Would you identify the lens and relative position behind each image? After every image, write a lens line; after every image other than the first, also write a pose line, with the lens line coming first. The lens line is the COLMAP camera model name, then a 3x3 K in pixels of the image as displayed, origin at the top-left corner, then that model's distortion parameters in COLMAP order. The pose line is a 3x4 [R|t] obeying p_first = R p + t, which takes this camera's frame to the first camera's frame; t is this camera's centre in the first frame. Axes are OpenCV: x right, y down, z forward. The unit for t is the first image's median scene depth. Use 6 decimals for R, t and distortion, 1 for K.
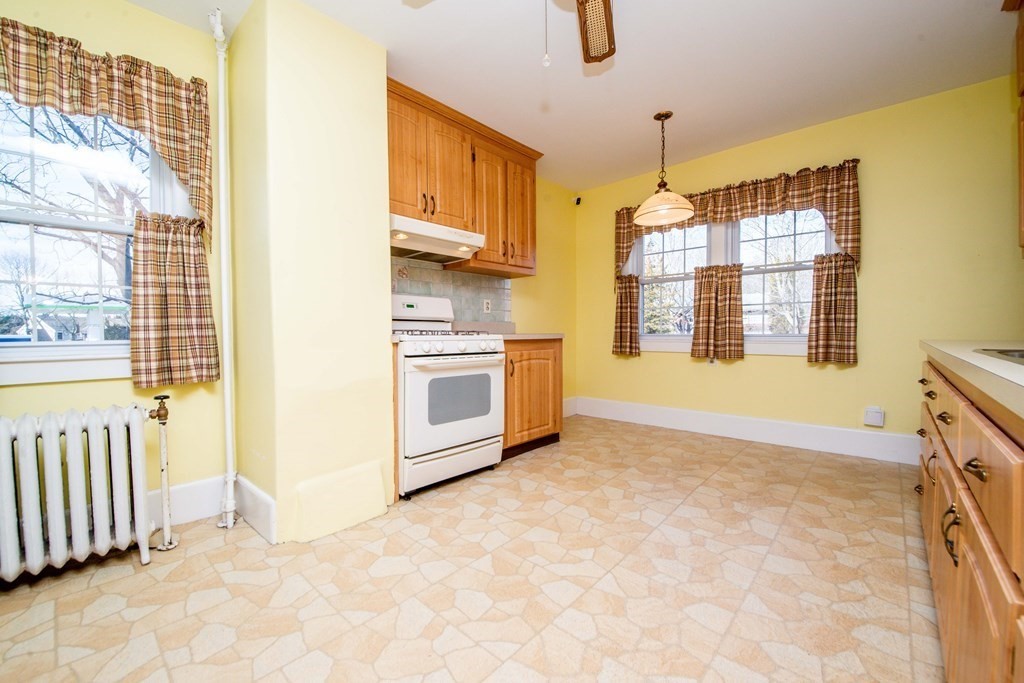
lens RADIAL K [[413.4, 0, 508.6], [0, 413.4, 343.4], [0, 0, 1]] dist [0.022424, -0.032345]
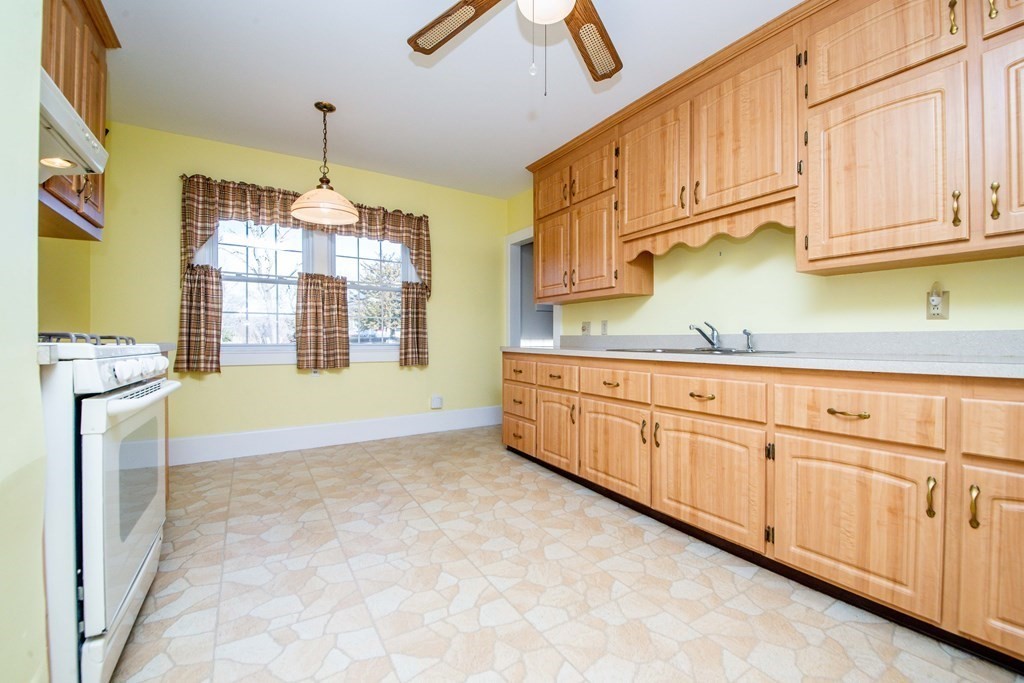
lens RADIAL K [[415.3, 0, 512.0], [0, 415.3, 341.5], [0, 0, 1]] dist [0.036138, -0.032696]
pose [[0.257107, 0.004077, 0.966374, -0.442112], [0.025205, 0.999623, -0.010923, -0.006970], [-0.966054, 0.027166, 0.256907, 0.392877]]
